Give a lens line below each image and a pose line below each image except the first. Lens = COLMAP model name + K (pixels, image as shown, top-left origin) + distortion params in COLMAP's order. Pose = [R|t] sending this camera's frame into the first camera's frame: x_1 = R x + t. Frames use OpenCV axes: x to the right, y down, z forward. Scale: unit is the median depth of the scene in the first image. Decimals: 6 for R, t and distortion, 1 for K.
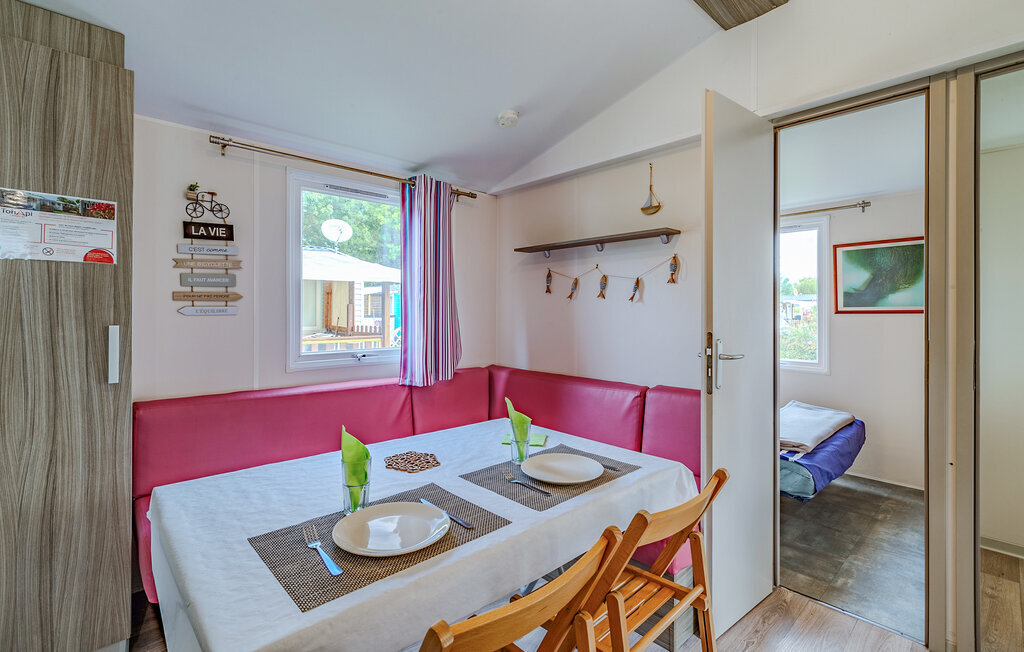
lens RADIAL K [[467.0, 0, 492.7], [0, 467.0, 313.2], [0, 0, 1]] dist [0.001141, 0.000350]
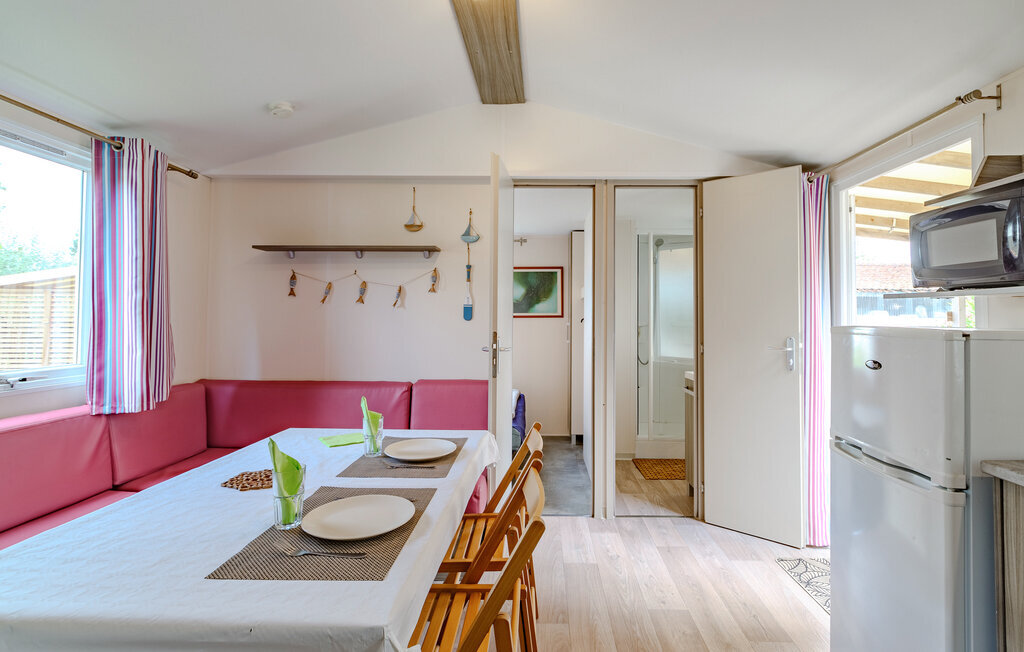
lens RADIAL K [[467.0, 0, 545.4], [0, 467.0, 308.4], [0, 0, 1]] dist [0.001141, 0.000350]
pose [[0.686819, 0.015199, 0.726670, -0.241538], [-0.001656, 0.999811, -0.019346, -0.000659], [-0.726827, 0.012084, 0.686714, -0.020557]]
